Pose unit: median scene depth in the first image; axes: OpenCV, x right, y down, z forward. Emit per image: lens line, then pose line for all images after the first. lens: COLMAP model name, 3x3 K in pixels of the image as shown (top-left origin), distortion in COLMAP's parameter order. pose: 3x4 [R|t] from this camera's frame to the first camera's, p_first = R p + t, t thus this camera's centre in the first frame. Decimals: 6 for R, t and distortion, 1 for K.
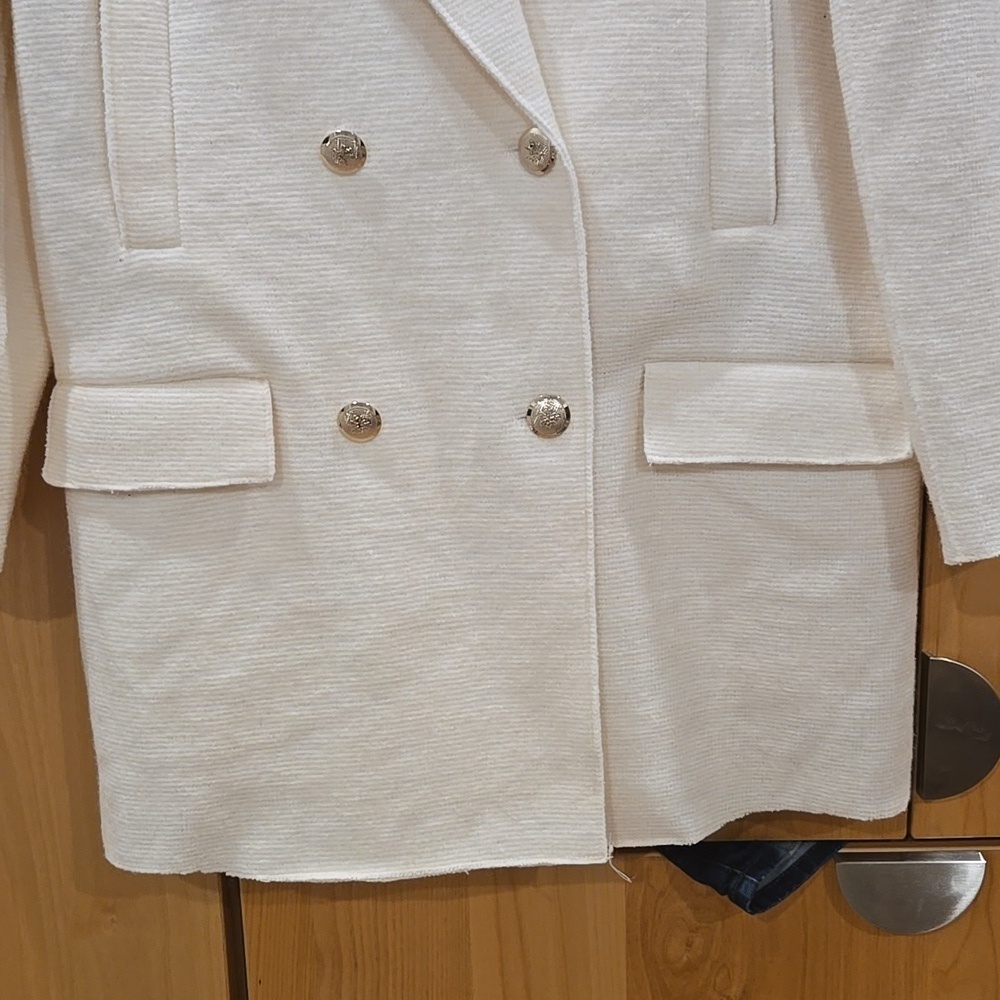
lens RADIAL K [[1515.6, 0, 500.0], [0, 1515.6, 500.0], [0, 0, 1]] dist [0.147022, -0.428070]
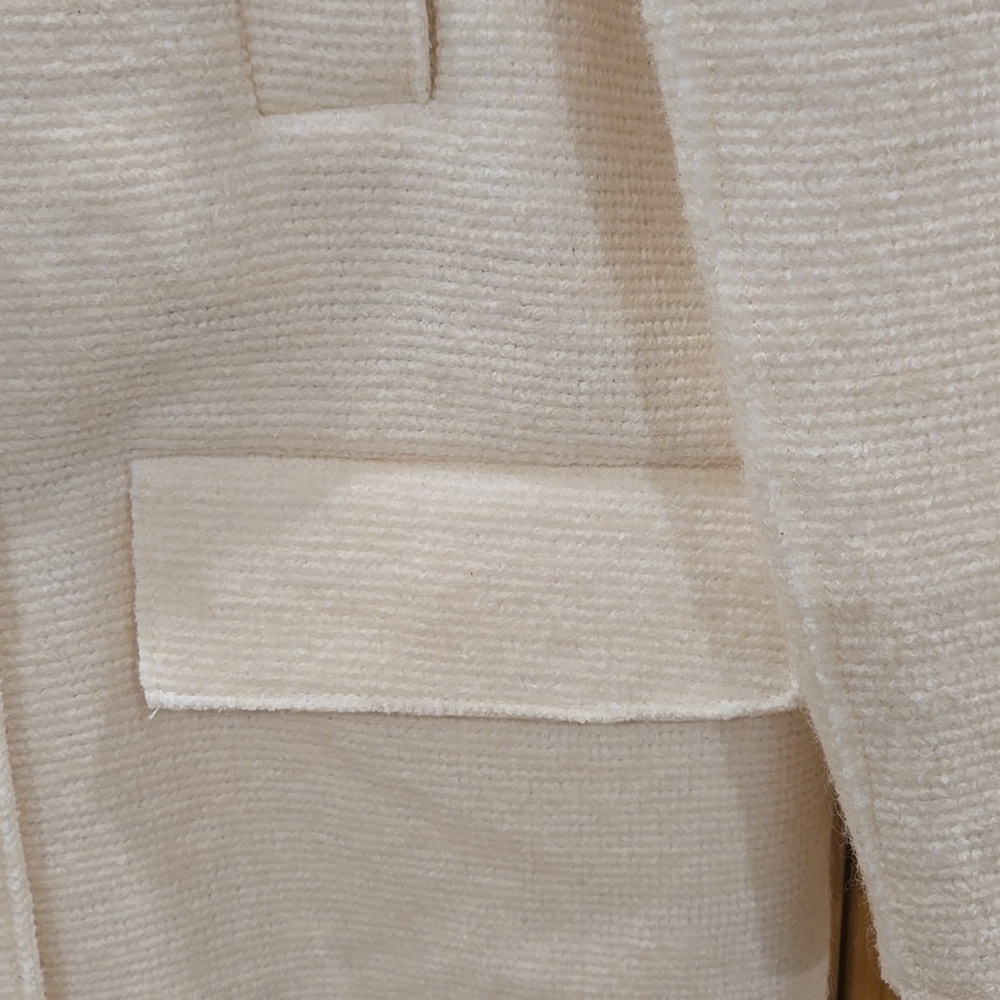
lens RADIAL K [[1515.6, 0, 500.0], [0, 1515.6, 500.0], [0, 0, 1]] dist [0.147022, -0.428070]
pose [[0.999935, 0.000677, -0.011360, 0.200986], [0.000543, 0.994248, 0.107099, -0.125798], [0.011367, -0.107098, 0.994183, 0.632398]]
